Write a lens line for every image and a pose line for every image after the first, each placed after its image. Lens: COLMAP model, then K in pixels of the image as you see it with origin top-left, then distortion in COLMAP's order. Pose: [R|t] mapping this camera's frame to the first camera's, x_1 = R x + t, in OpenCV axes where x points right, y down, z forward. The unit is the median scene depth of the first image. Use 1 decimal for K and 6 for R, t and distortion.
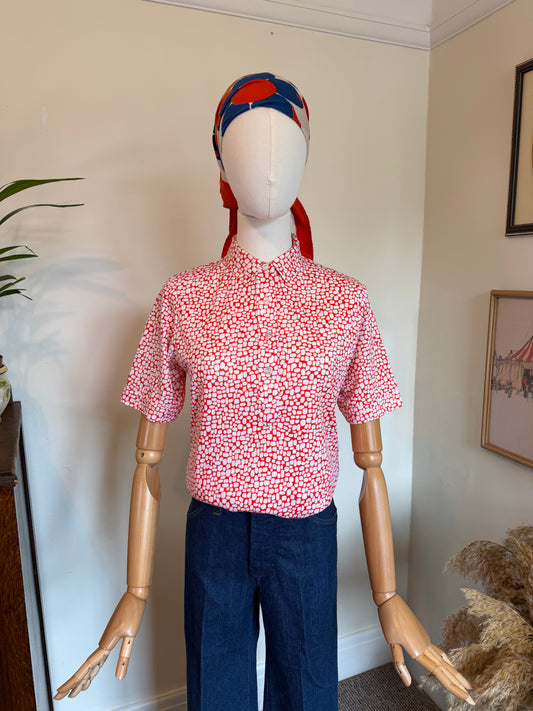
lens RADIAL K [[516.7, 0, 264.3], [0, 516.7, 354.4], [0, 0, 1]] dist [-0.009911, -0.023378]
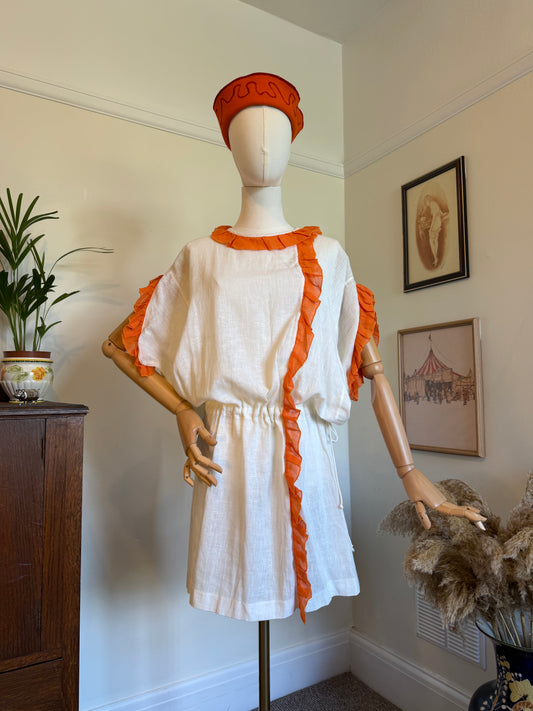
lens RADIAL K [[516.7, 0, 261.8], [0, 516.7, 355.5], [0, 0, 1]] dist [-0.009911, -0.023378]
pose [[0.986847, 0.016764, 0.160787, -0.154186], [0.023992, 0.968406, -0.248221, 0.288642], [-0.159869, 0.248814, 0.955266, -0.274648]]
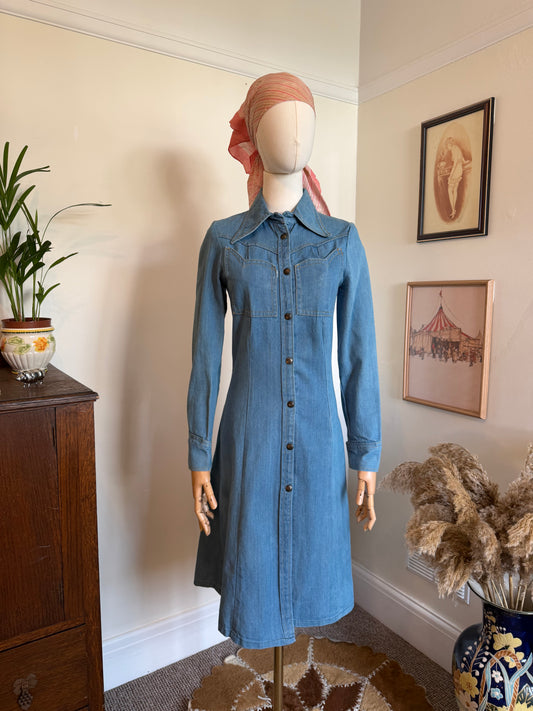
lens RADIAL K [[516.7, 0, 266.5], [0, 516.7, 353.9], [0, 0, 1]] dist [-0.009911, -0.023378]
pose [[0.982041, -0.005426, 0.188592, -0.188446], [0.015369, 0.998565, -0.051301, 0.132441], [-0.188043, 0.053279, 0.980715, -0.265253]]
